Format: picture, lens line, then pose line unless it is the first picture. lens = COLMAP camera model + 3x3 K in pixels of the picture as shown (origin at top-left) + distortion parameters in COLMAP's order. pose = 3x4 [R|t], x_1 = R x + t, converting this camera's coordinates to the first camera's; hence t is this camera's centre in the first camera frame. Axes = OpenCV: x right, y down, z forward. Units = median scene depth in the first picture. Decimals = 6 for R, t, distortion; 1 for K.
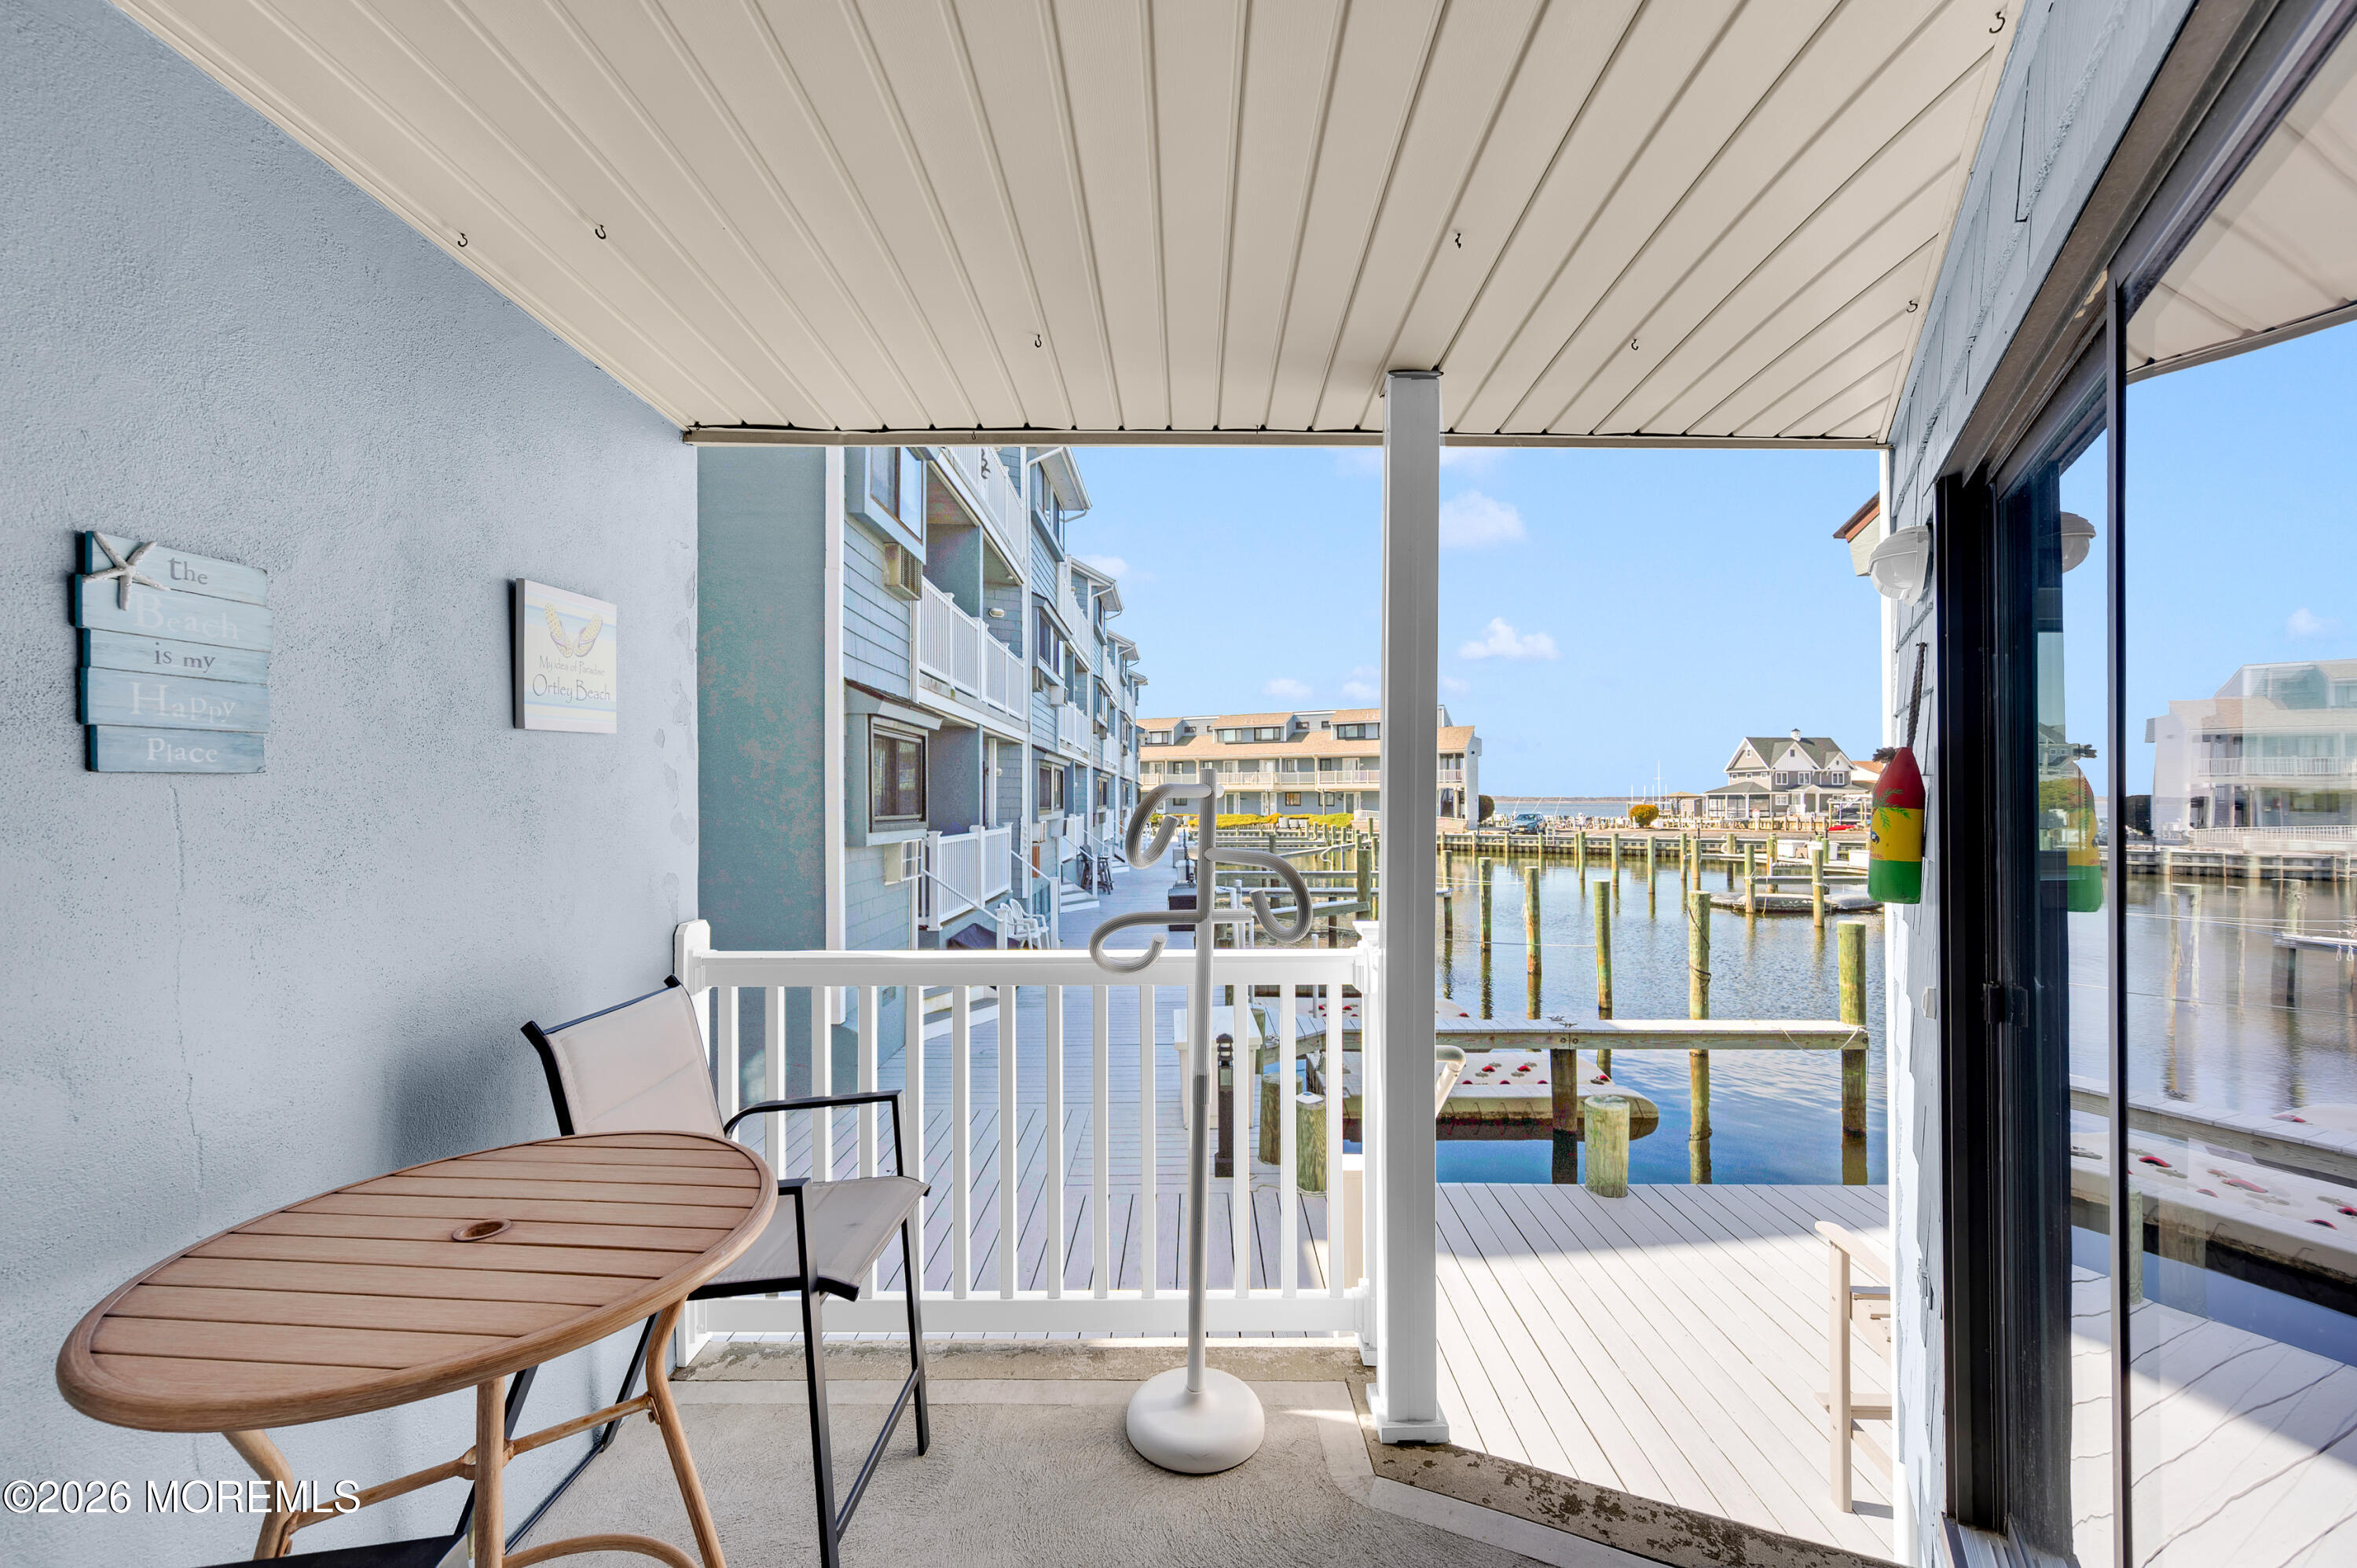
lens RADIAL K [[946.0, 0, 1199.9], [0, 946.0, 783.7], [0, 0, 1]] dist [0.004065, -0.000166]
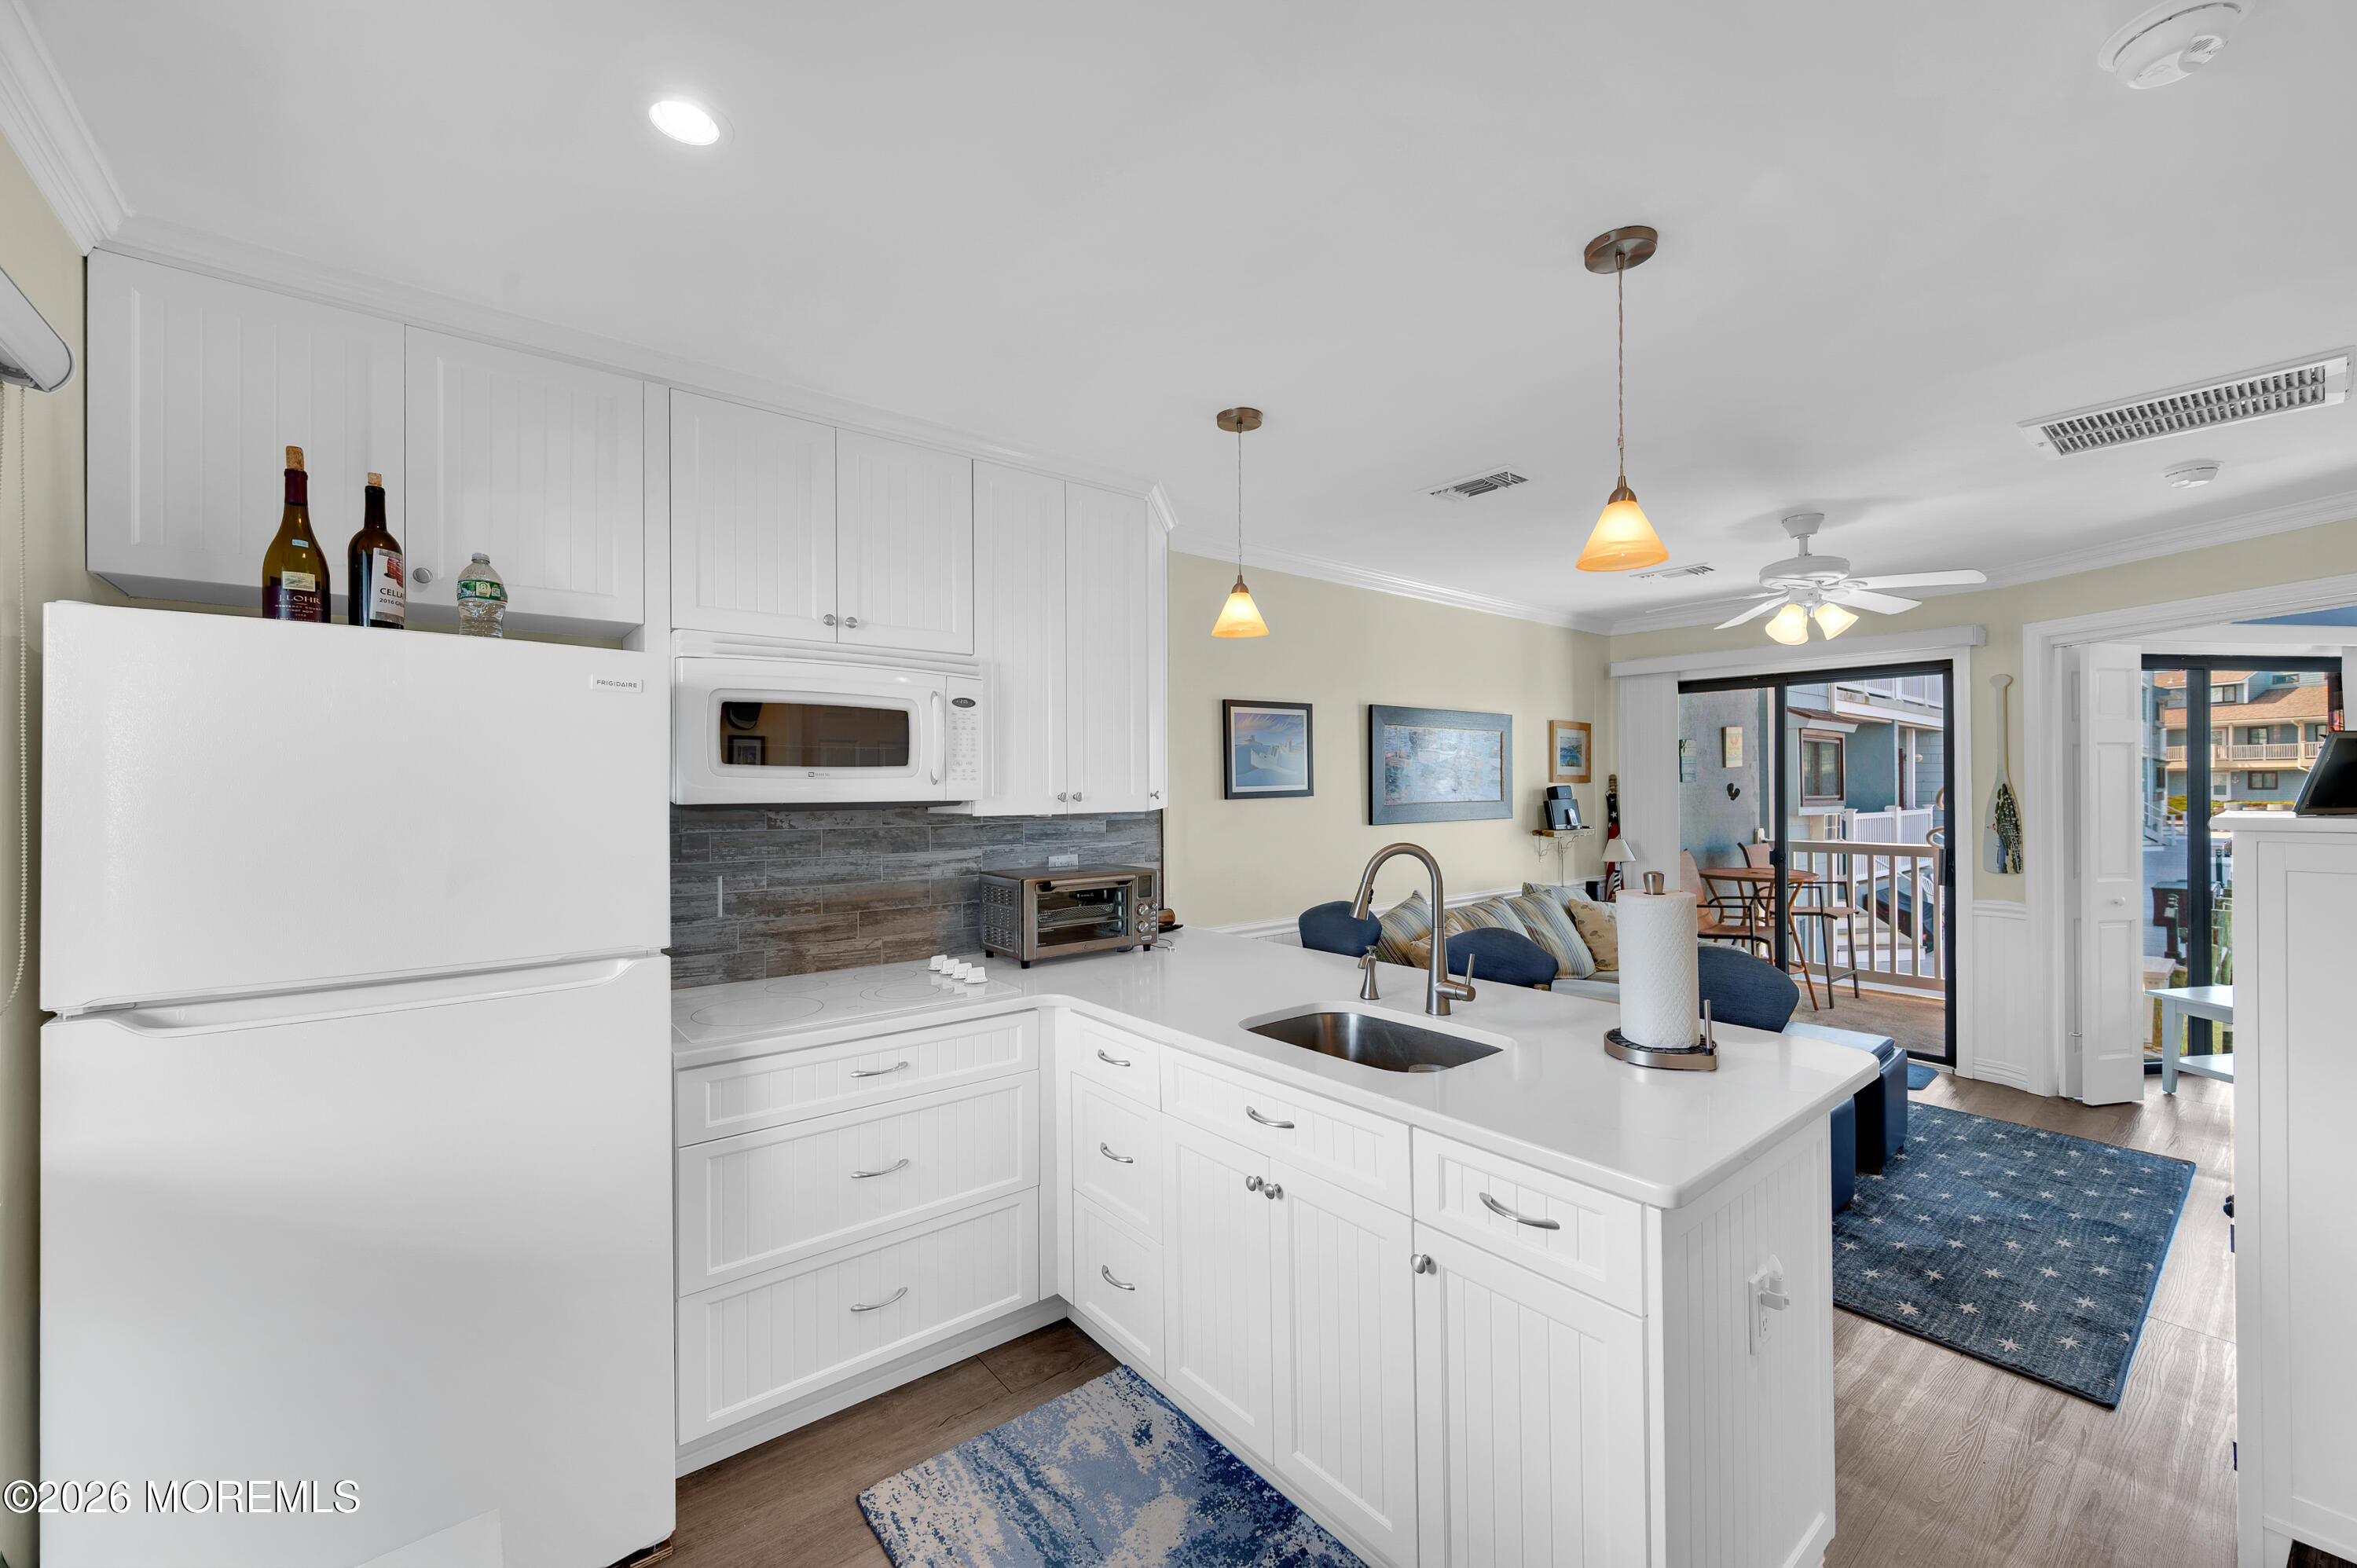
lens RADIAL K [[927.0, 0, 1178.7], [0, 927.0, 784.5], [0, 0, 1]] dist [-0.000480, 0.000402]
pose [[0.625463, -0.004003, -0.780244, 0.093838], [0.017944, 0.999796, 0.009255, -0.007624], [0.780048, -0.019789, 0.625407, -0.356531]]
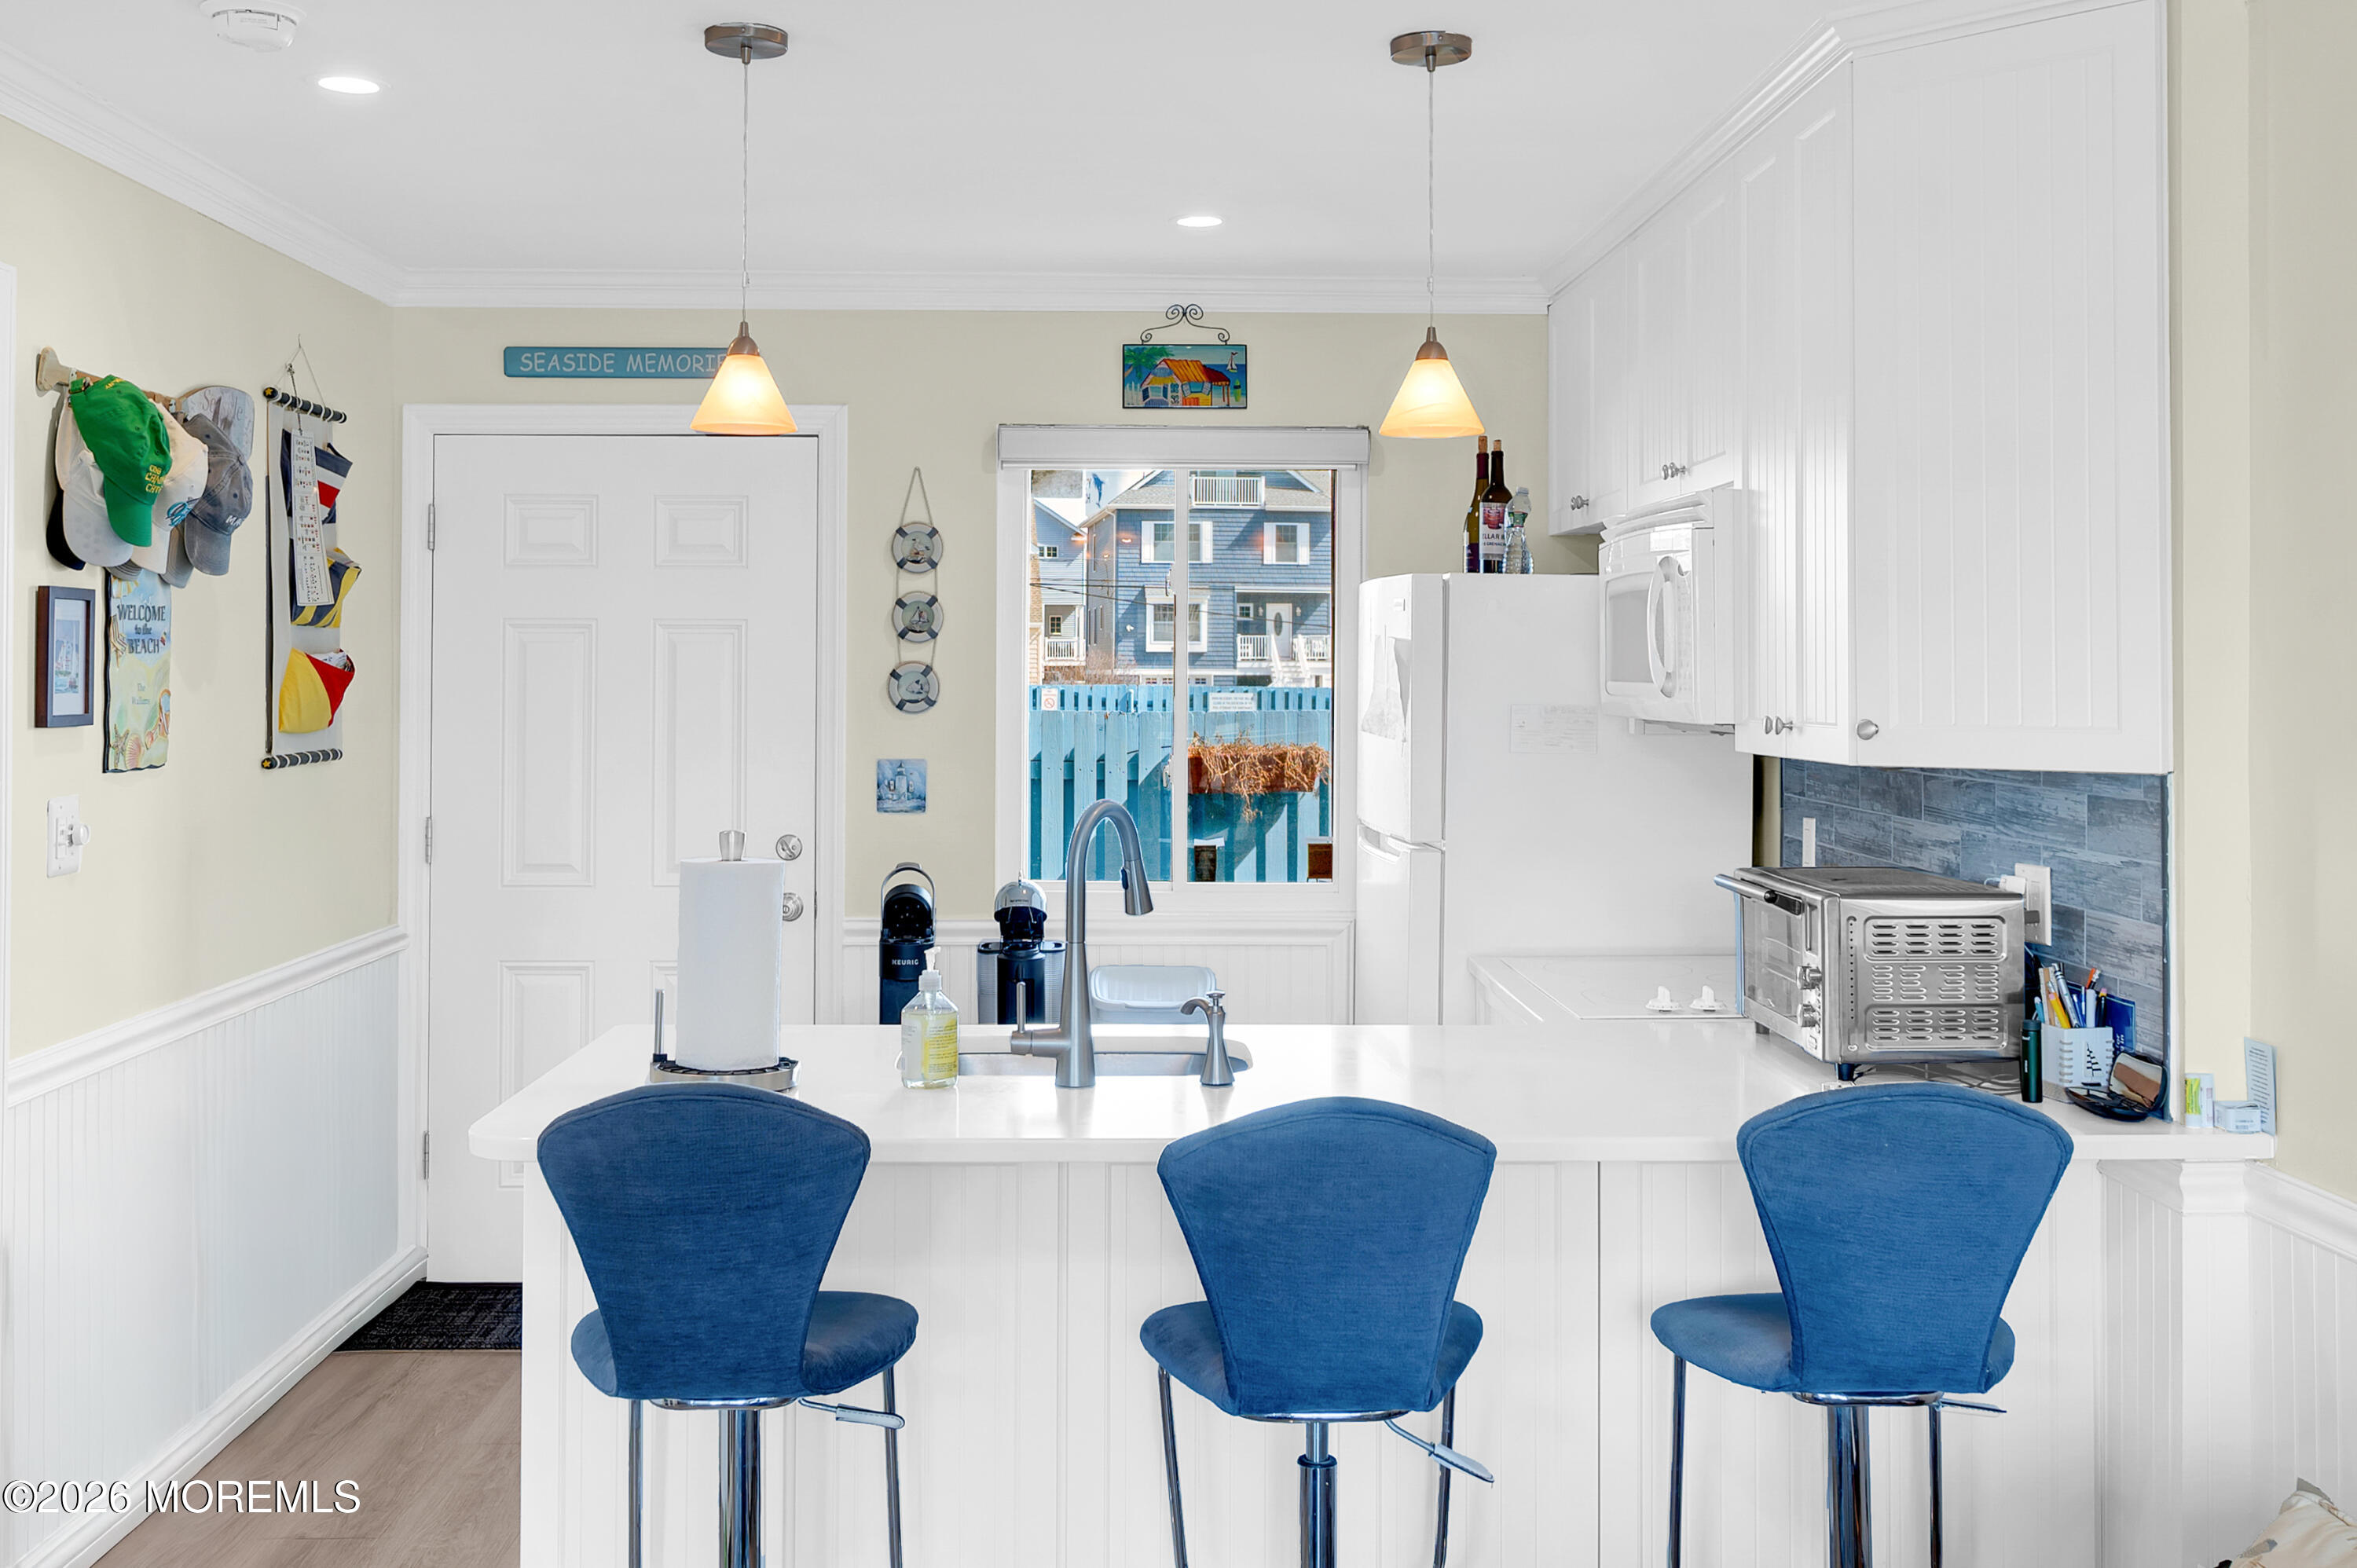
lens RADIAL K [[2365.1, 0, 1175.4], [0, 2365.1, 662.2], [0, 0, 1]] dist [0.050280, 0.000000]
pose [[-0.999787, -0.001094, -0.020621, 0.008426], [-0.000662, 0.999780, -0.020974, -0.005270], [0.020639, -0.020956, -0.999567, -0.034087]]
